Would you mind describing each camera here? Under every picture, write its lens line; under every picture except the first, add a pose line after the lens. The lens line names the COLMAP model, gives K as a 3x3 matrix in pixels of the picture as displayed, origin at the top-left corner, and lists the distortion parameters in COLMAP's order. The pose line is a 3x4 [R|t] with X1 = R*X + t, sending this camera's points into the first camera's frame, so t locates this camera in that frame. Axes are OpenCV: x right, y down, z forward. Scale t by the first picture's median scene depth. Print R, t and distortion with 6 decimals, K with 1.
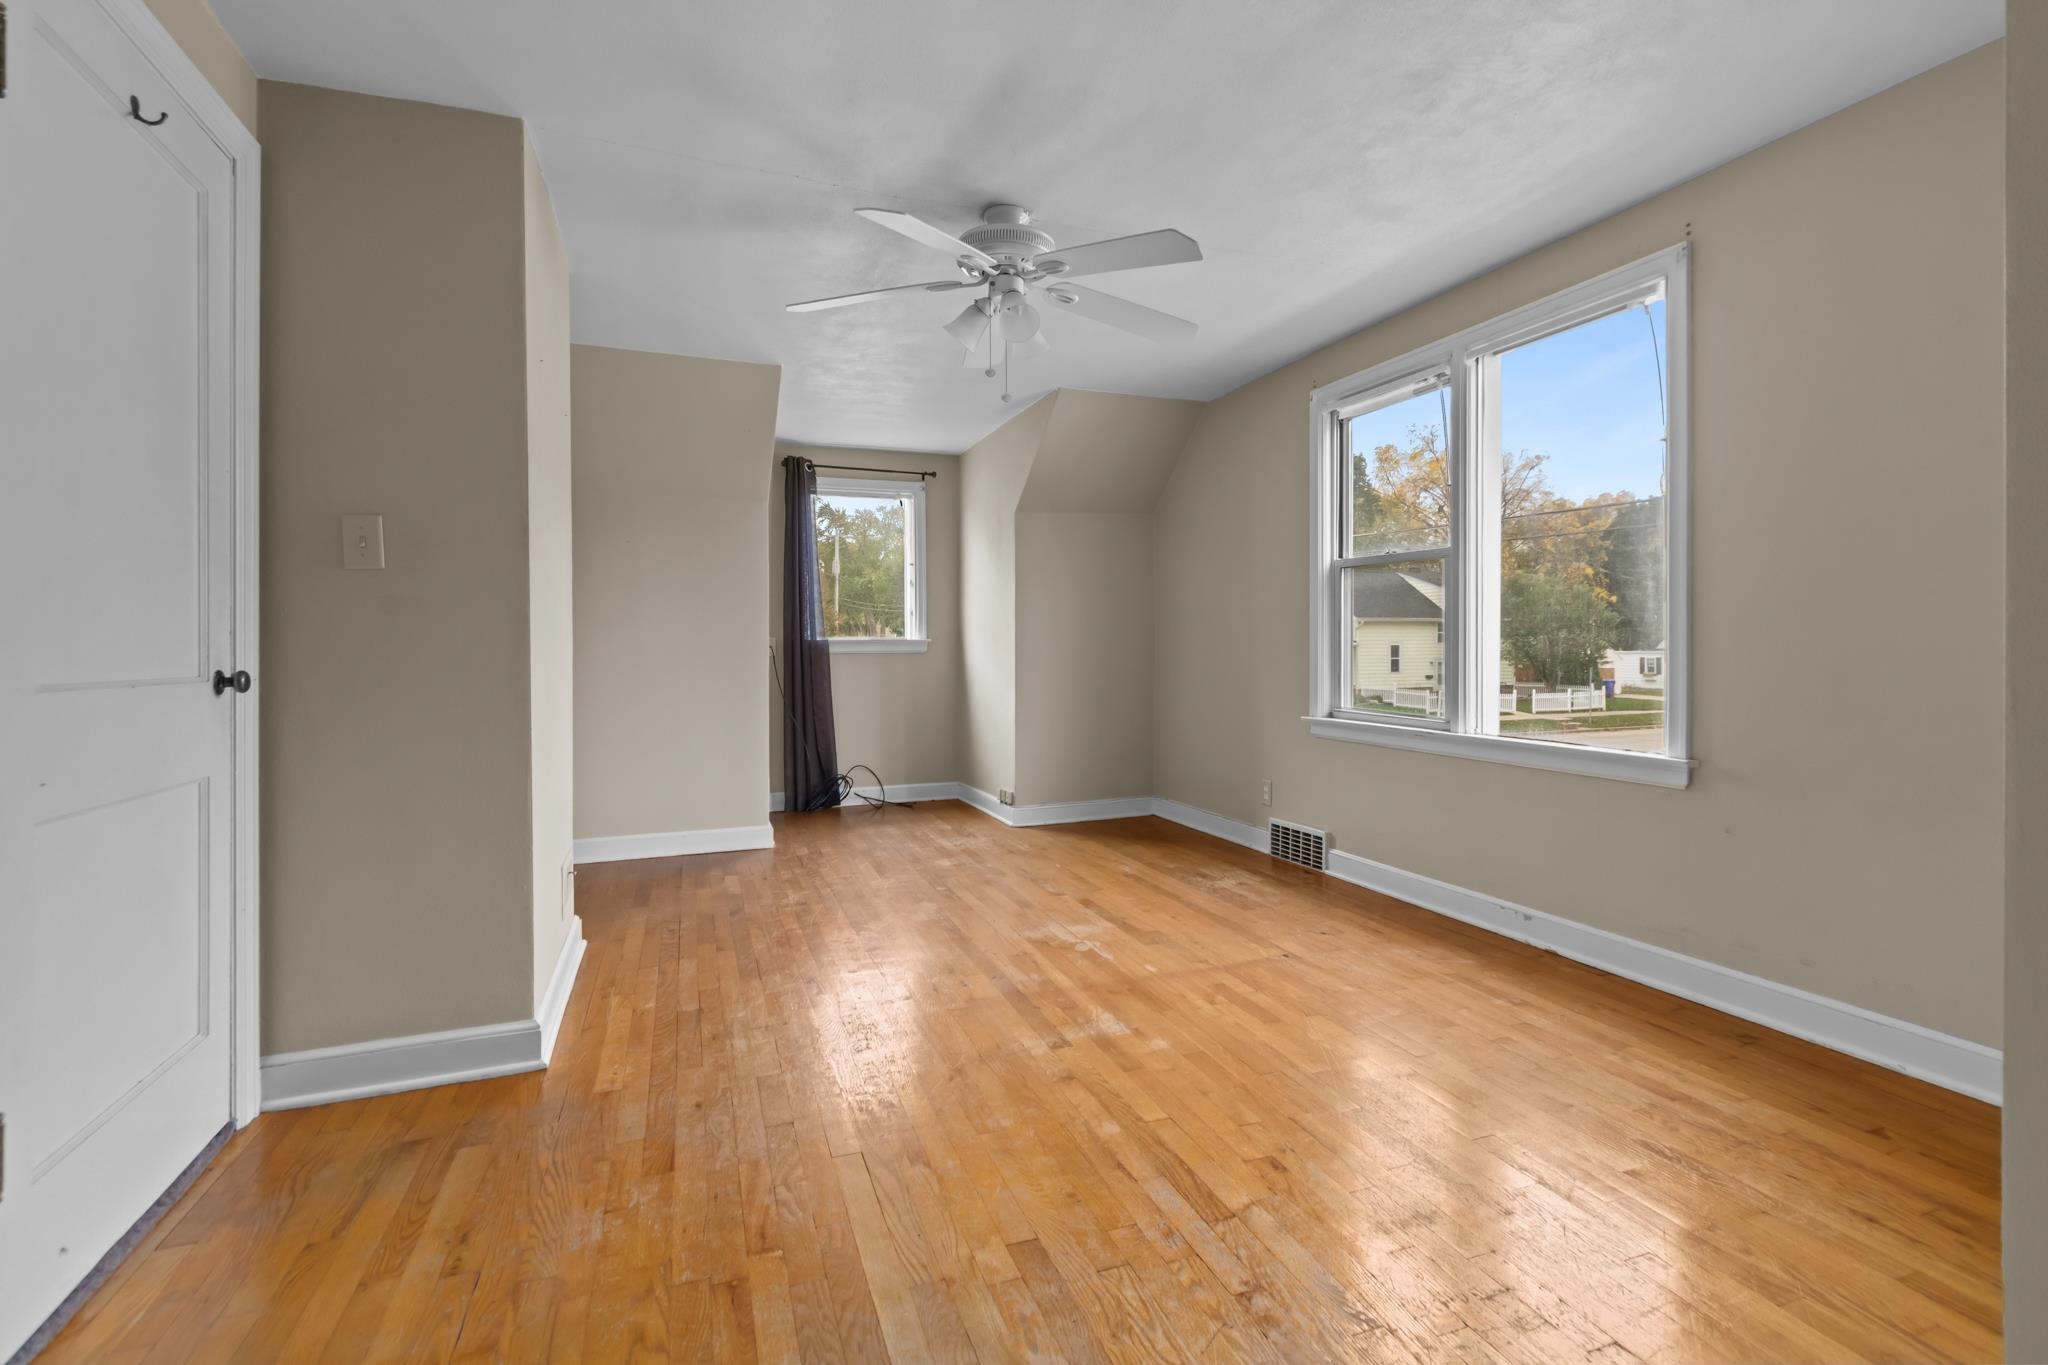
lens RADIAL K [[960.2, 0, 1028.0], [0, 960.2, 665.9], [0, 0, 1]] dist [0.008954, -0.000027]
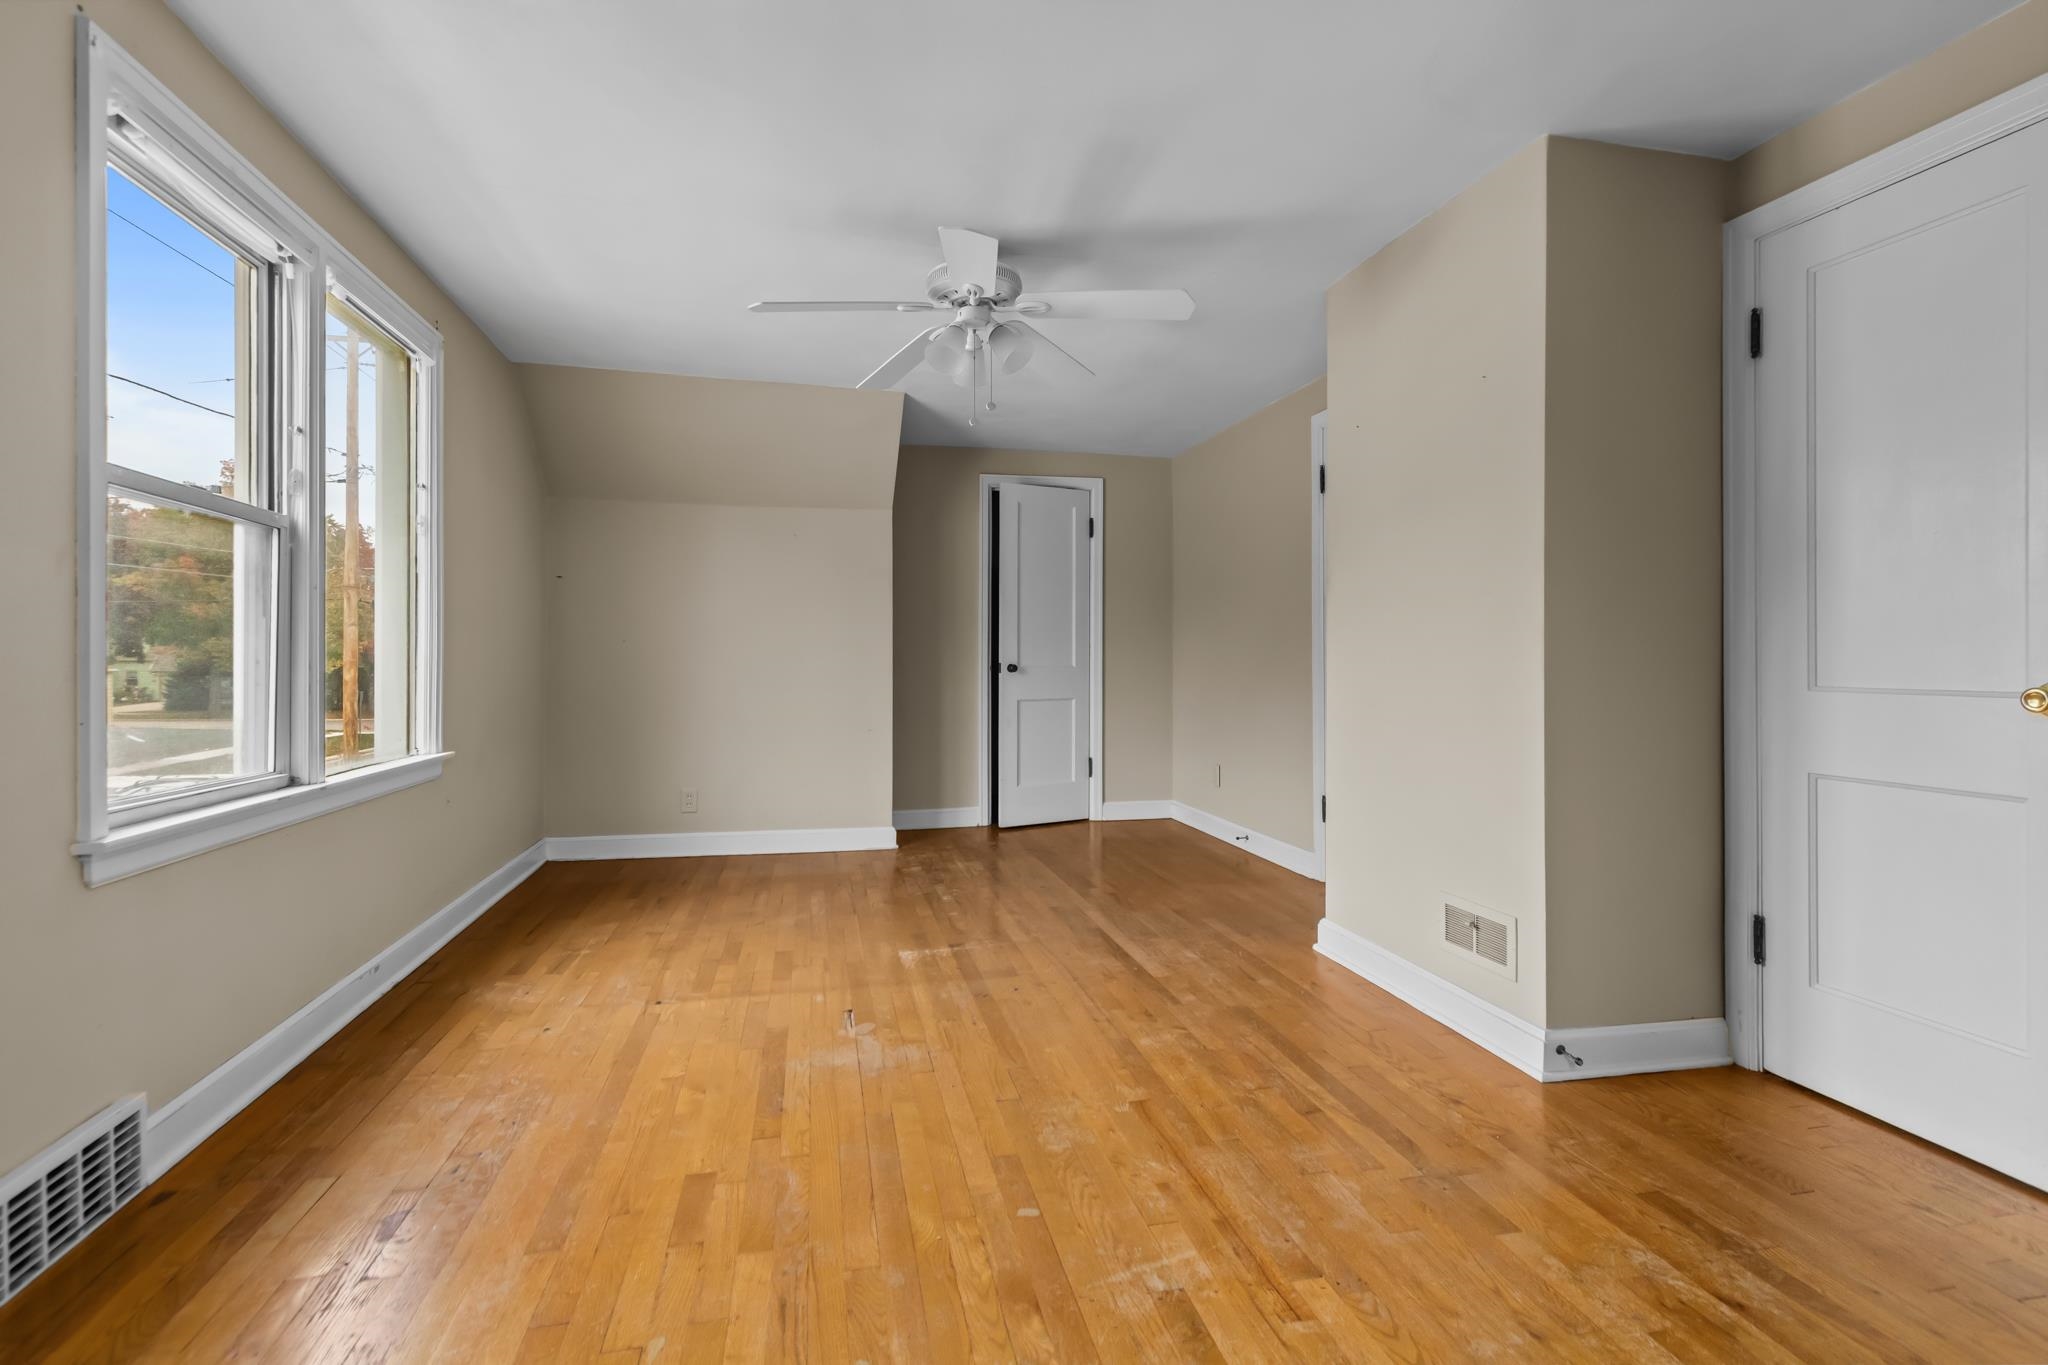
lens RADIAL K [[960.2, 0, 1023.0], [0, 960.2, 667.3], [0, 0, 1]] dist [0.008954, -0.000027]
pose [[-0.992360, 0.004388, 0.123294, -0.196715], [0.006985, 0.999763, 0.020635, -0.031097], [-0.123174, 0.021339, -0.992156, 1.968769]]
